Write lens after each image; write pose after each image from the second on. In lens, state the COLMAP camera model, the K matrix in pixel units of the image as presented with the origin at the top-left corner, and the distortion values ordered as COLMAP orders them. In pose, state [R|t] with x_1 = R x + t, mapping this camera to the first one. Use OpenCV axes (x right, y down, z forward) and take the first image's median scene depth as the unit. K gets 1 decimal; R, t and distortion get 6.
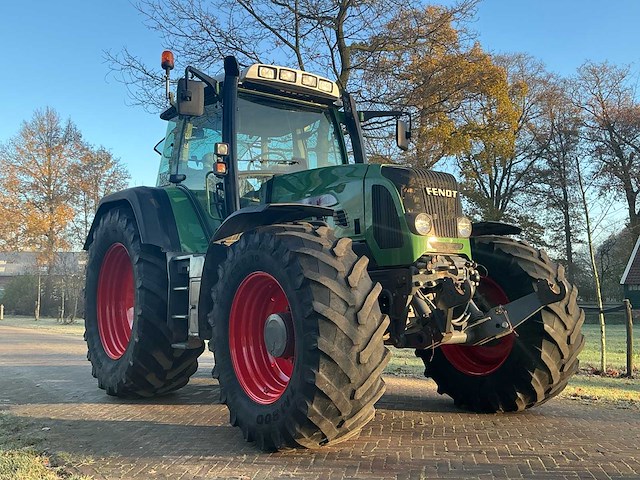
lens RADIAL K [[634.8, 0, 318.5], [0, 634.8, 240.4], [0, 0, 1]] dist [-0.017717, 0.000000]
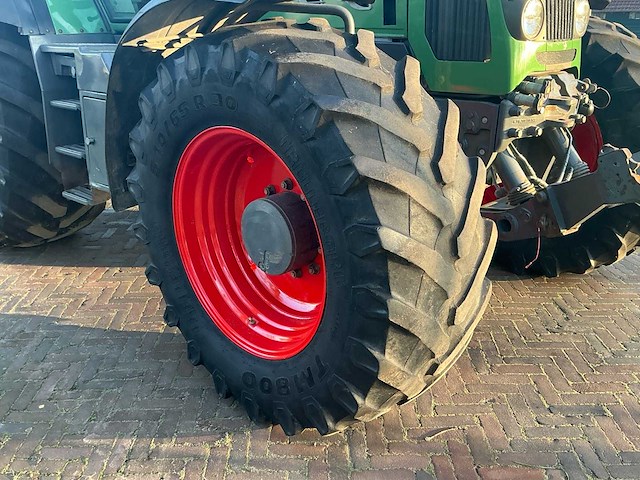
lens RADIAL K [[634.8, 0, 322.9], [0, 634.8, 238.5], [0, 0, 1]] dist [-0.017717, 0.000000]
pose [[0.985043, -0.053010, 0.163954, -0.117220], [-0.021322, 0.906691, 0.421257, -0.087359], [-0.170986, -0.418451, 0.891999, 0.534724]]
